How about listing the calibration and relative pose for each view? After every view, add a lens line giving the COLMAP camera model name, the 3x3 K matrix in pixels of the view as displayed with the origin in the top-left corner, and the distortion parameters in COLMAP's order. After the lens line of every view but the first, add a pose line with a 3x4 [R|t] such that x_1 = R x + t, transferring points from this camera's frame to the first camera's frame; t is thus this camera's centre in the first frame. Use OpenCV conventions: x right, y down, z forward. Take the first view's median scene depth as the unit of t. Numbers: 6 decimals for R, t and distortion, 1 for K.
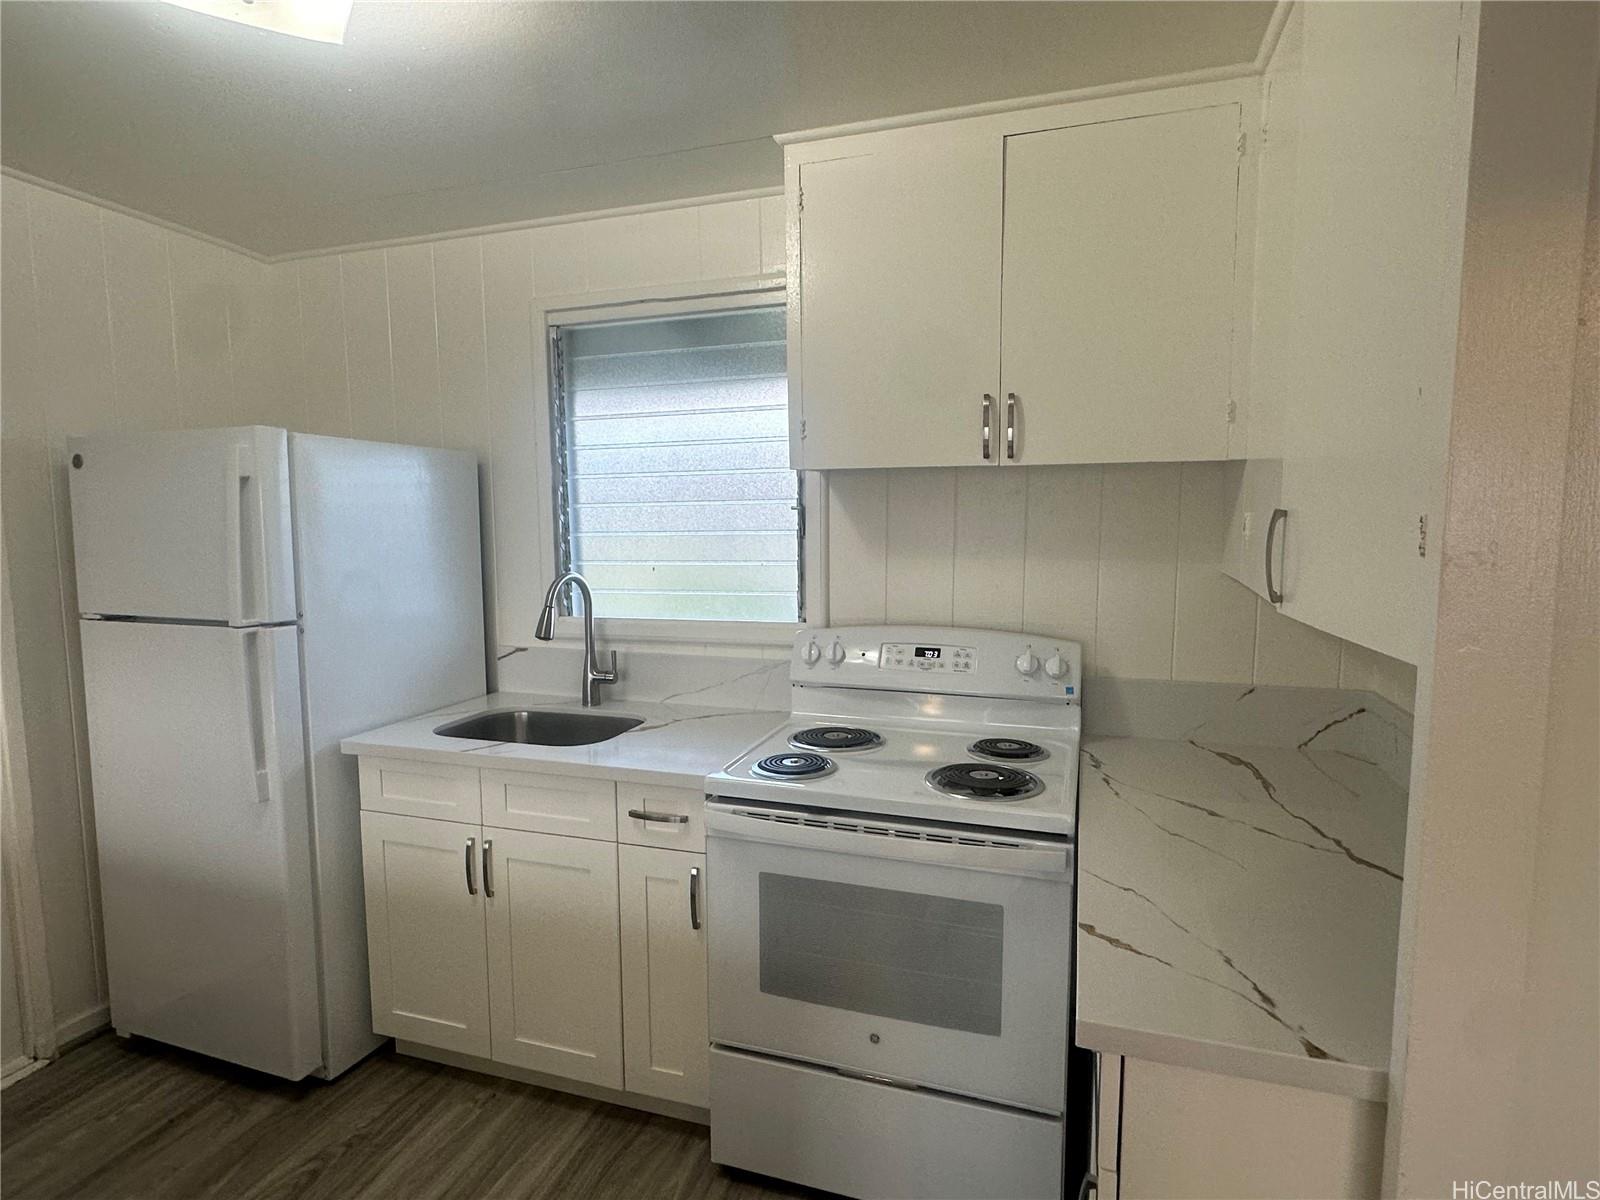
lens RADIAL K [[866.0, 0, 800.9], [0, 866.0, 603.9], [0, 0, 1]] dist [-0.015093, -0.000463]
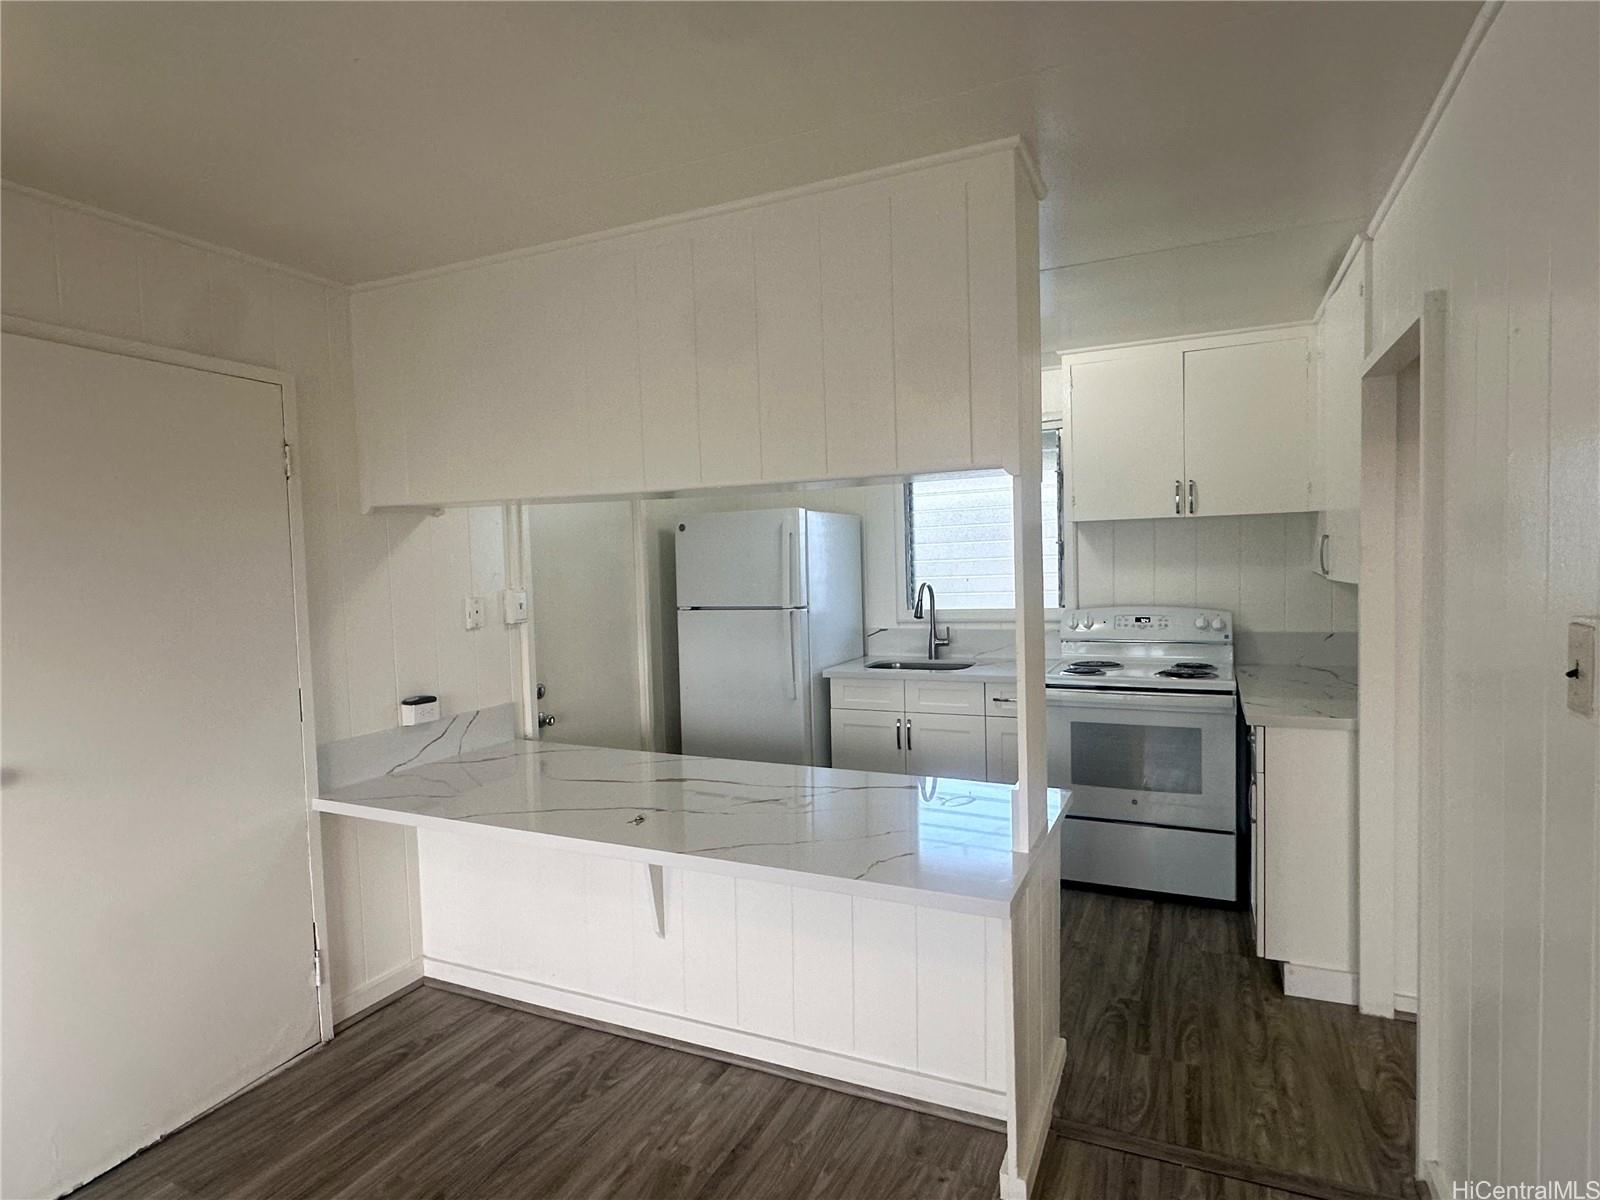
lens RADIAL K [[866.0, 0, 794.1], [0, 866.0, 603.0], [0, 0, 1]] dist [-0.015093, -0.000463]
pose [[0.991615, -0.018556, -0.127886, -0.354462], [0.011883, 0.998537, -0.052751, 0.111362], [0.128677, 0.050789, 0.990385, -0.911510]]
